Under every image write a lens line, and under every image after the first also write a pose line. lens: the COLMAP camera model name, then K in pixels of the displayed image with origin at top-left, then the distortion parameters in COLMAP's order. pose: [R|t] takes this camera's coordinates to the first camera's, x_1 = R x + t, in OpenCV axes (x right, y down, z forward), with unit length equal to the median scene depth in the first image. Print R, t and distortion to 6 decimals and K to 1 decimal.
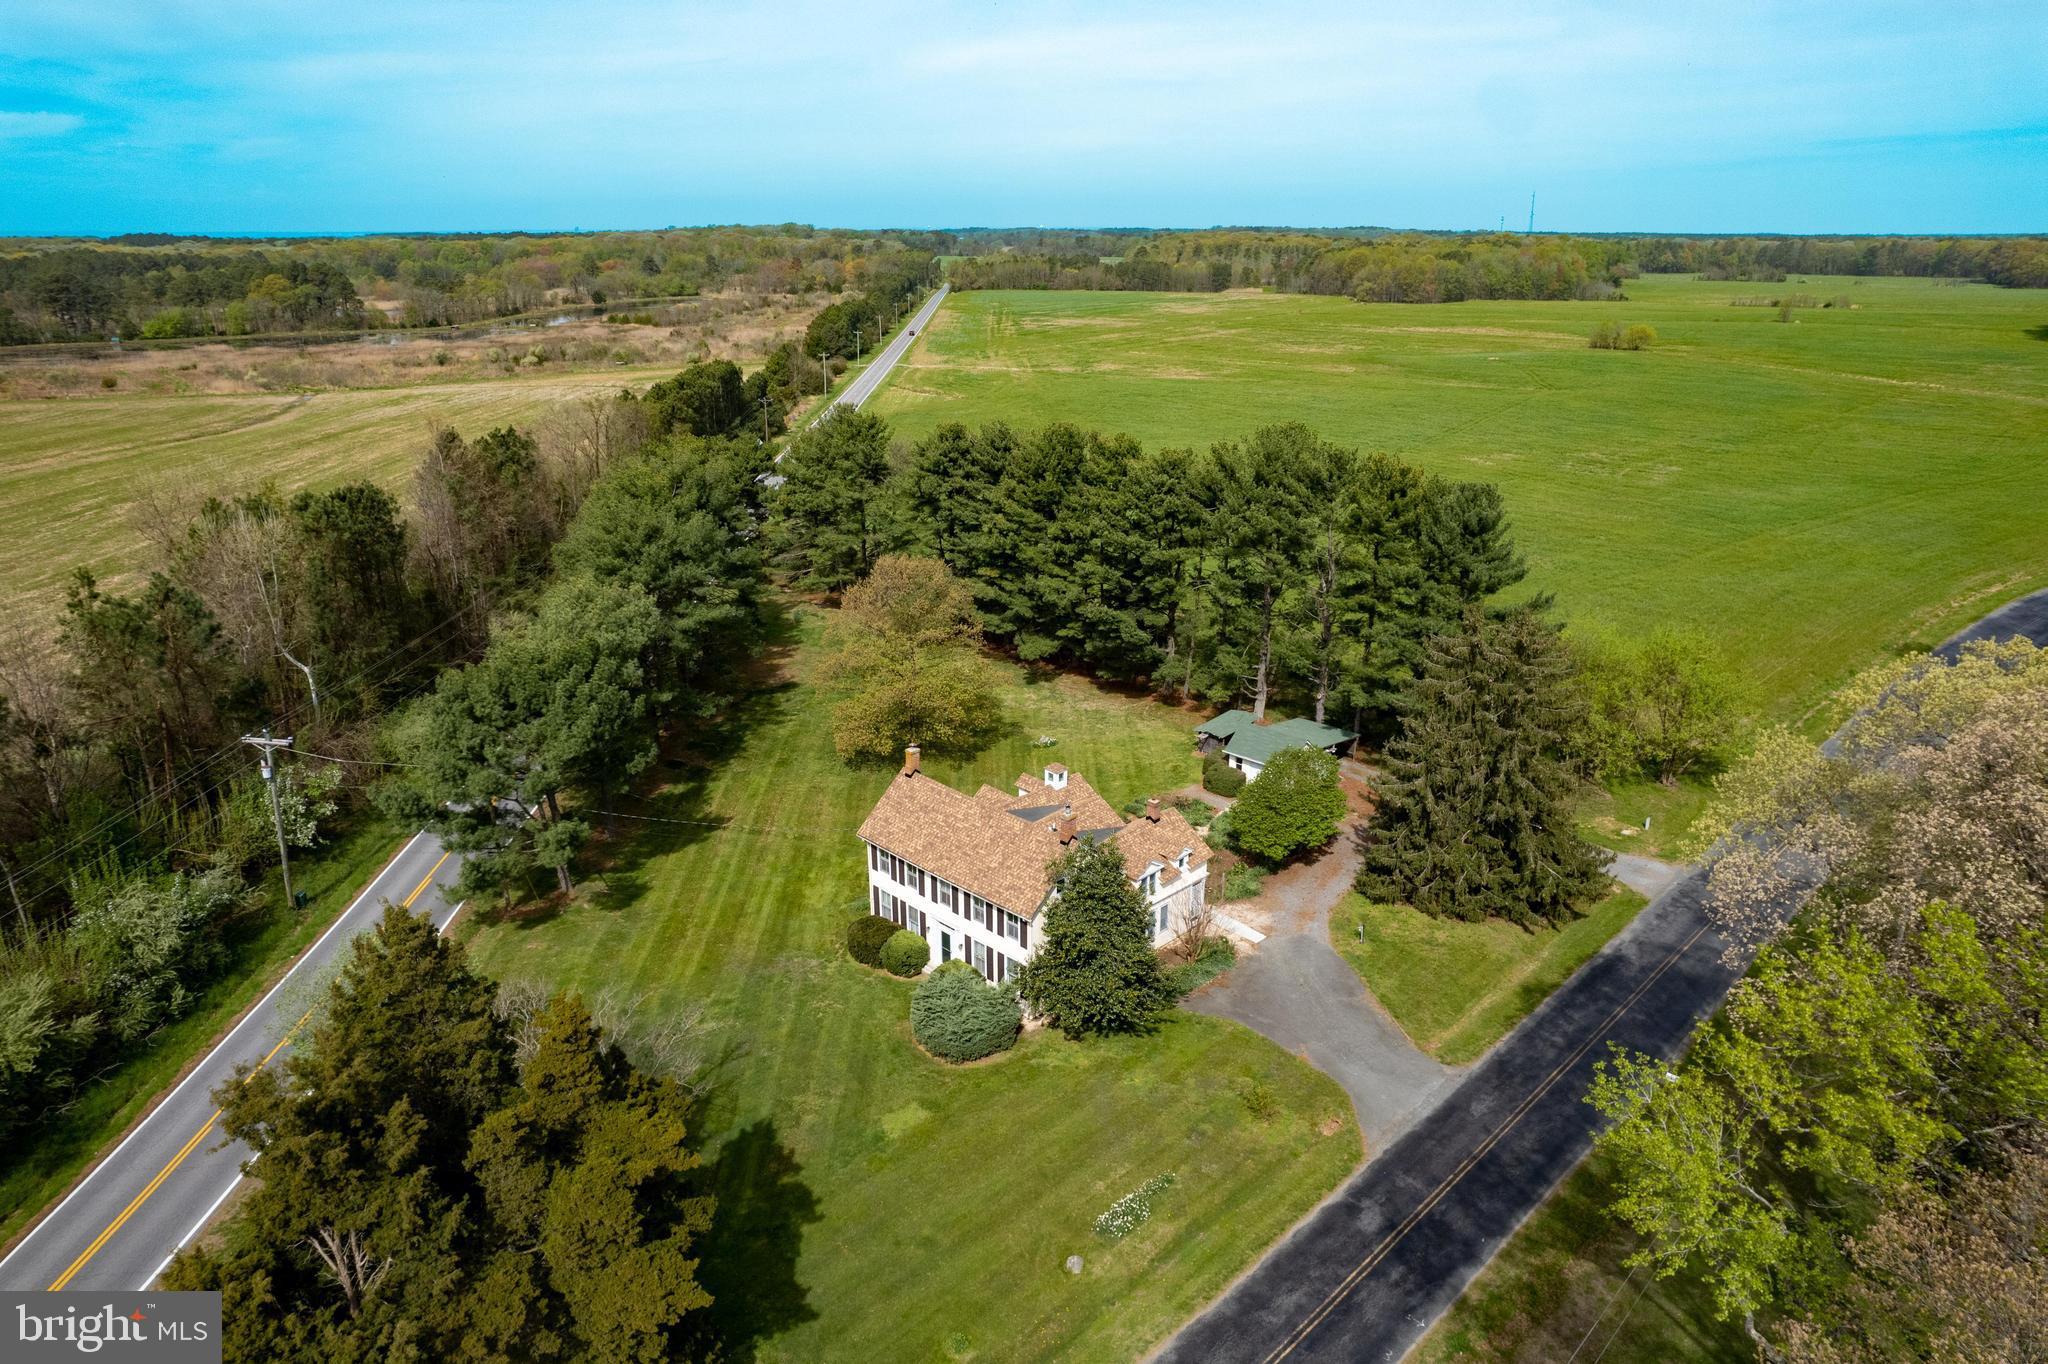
lens RADIAL K [[1305.2, 0, 1031.1], [0, 1305.2, 699.5], [0, 0, 1]] dist [-0.061099, 0.045954]
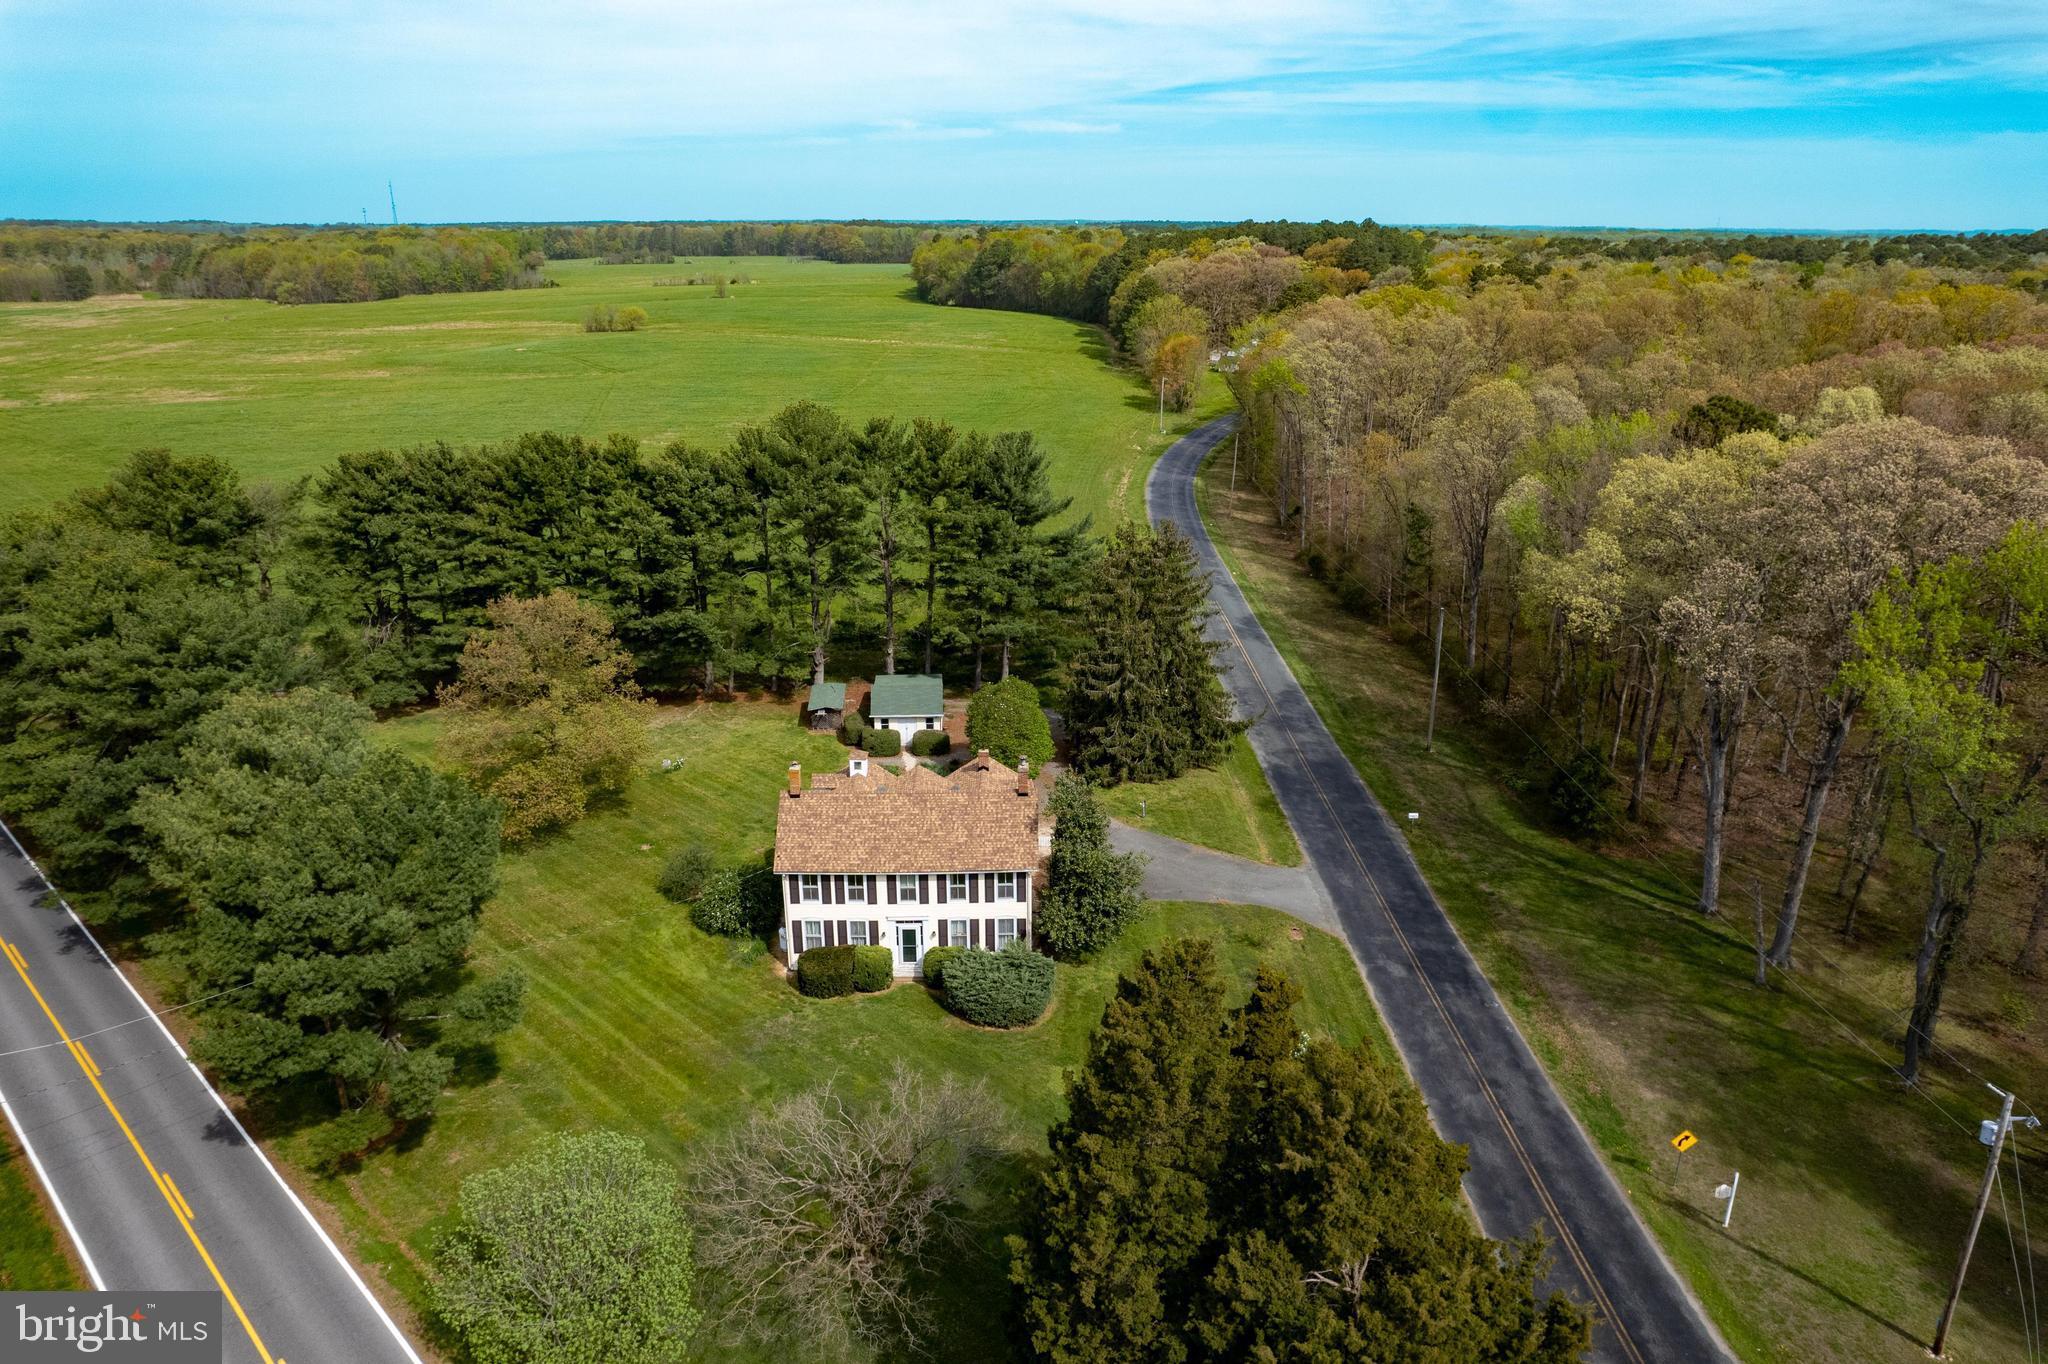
lens RADIAL K [[1305.2, 0, 1032.8], [0, 1305.2, 675.7], [0, 0, 1]] dist [-0.061099, 0.045954]
pose [[0.692481, -0.238403, 0.680907, -0.603661], [0.245176, 0.965415, 0.088673, -0.067743], [-0.678497, 0.105537, 0.726982, 0.194004]]
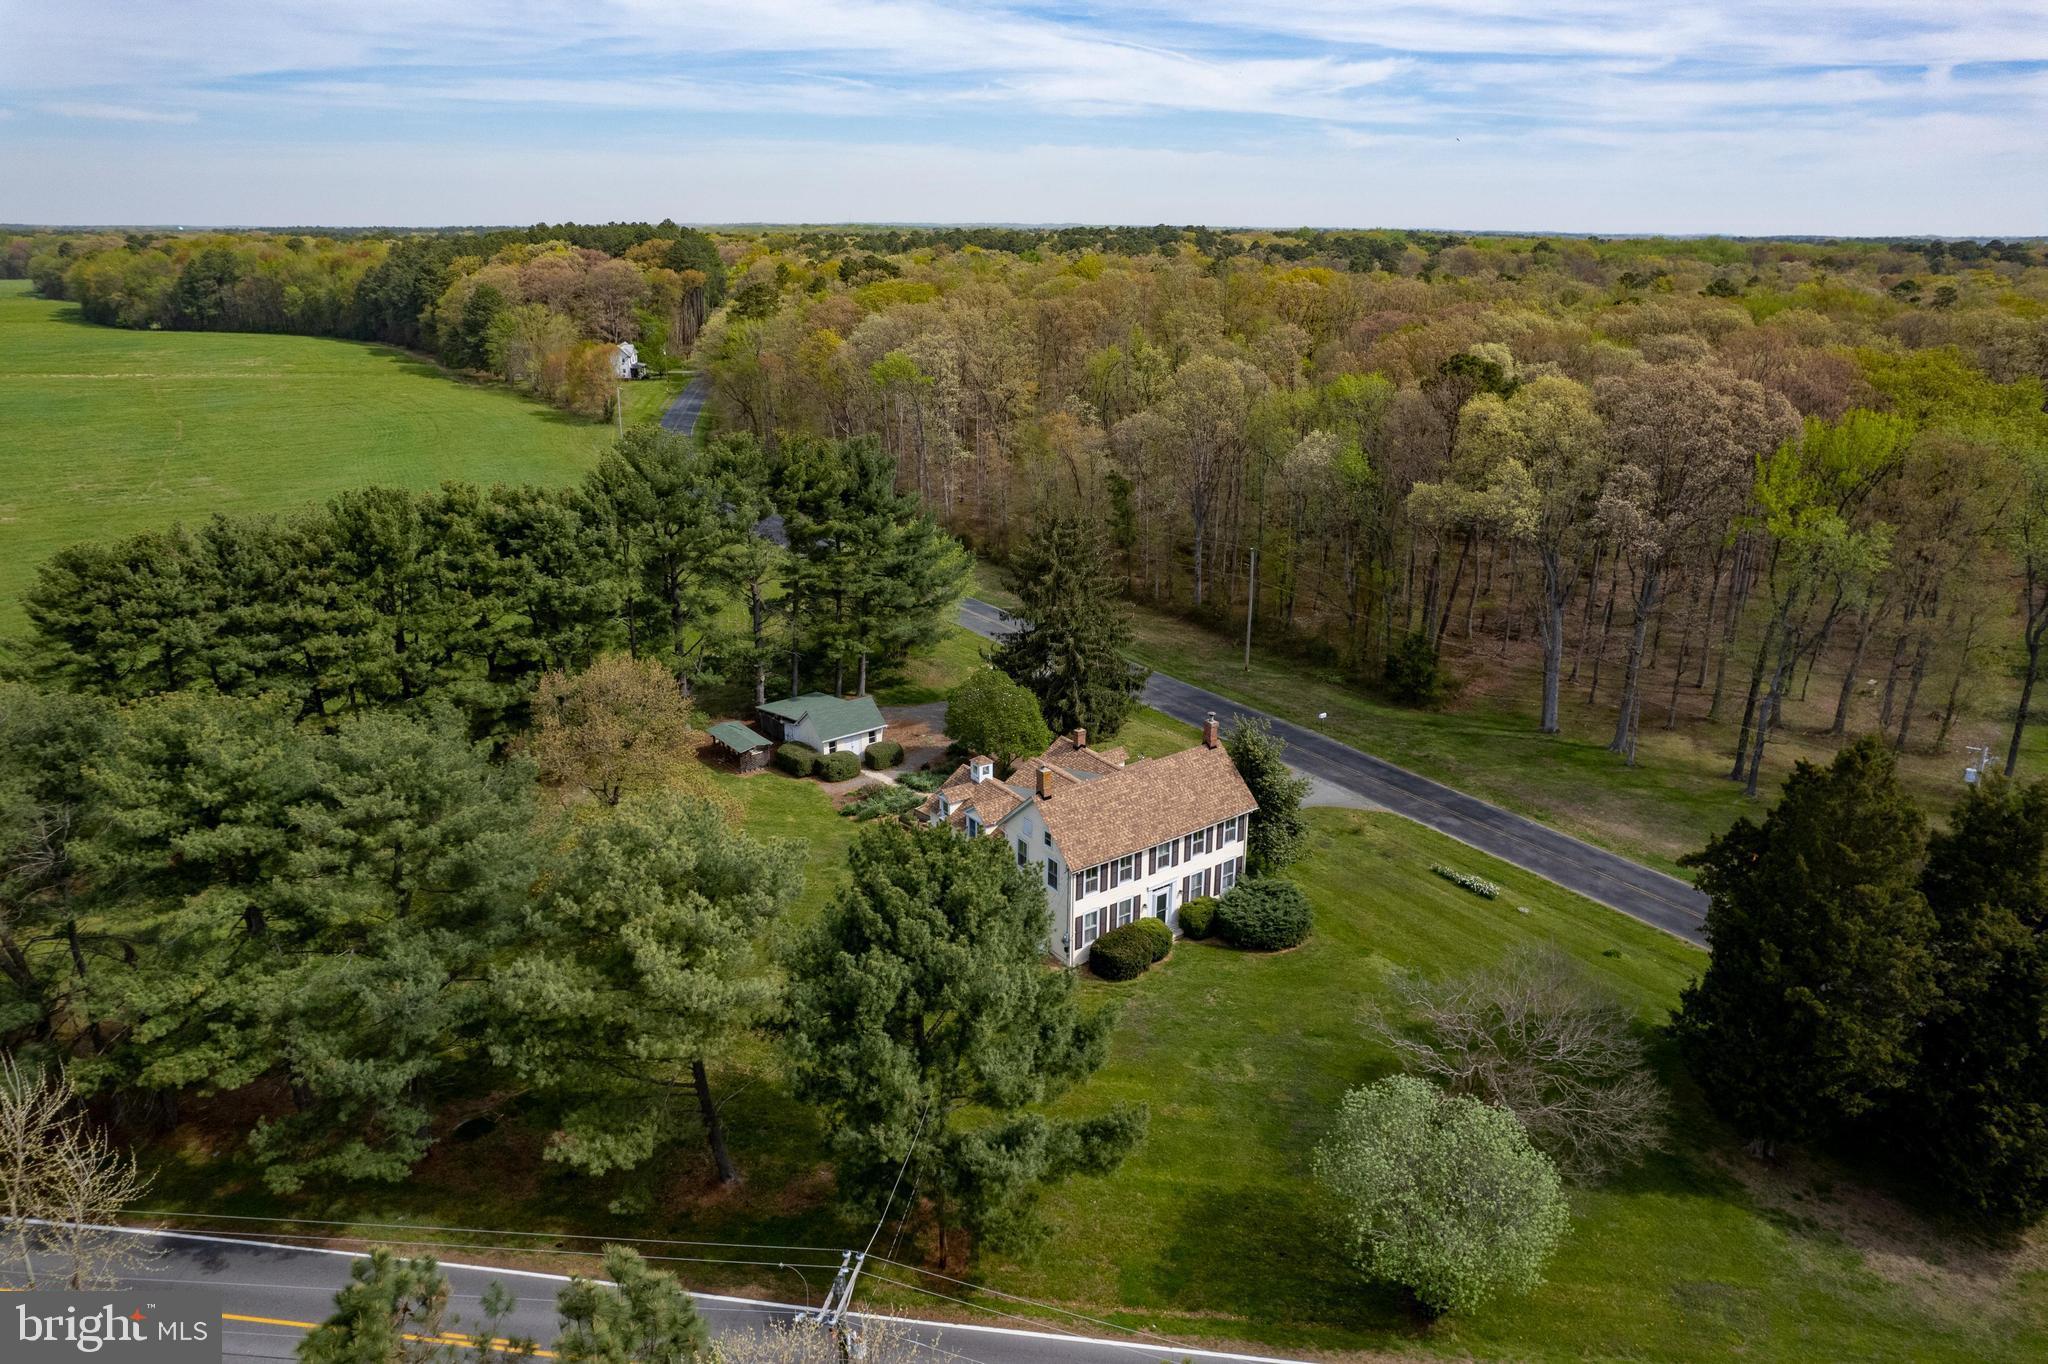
lens RADIAL K [[1305.2, 0, 1036.1], [0, 1305.2, 672.0], [0, 0, 1]] dist [-0.061099, 0.045954]
pose [[0.161136, -0.323532, 0.932396, -0.963565], [0.334964, 0.906592, 0.256690, -0.274692], [-0.928350, 0.270957, 0.254456, 0.752966]]
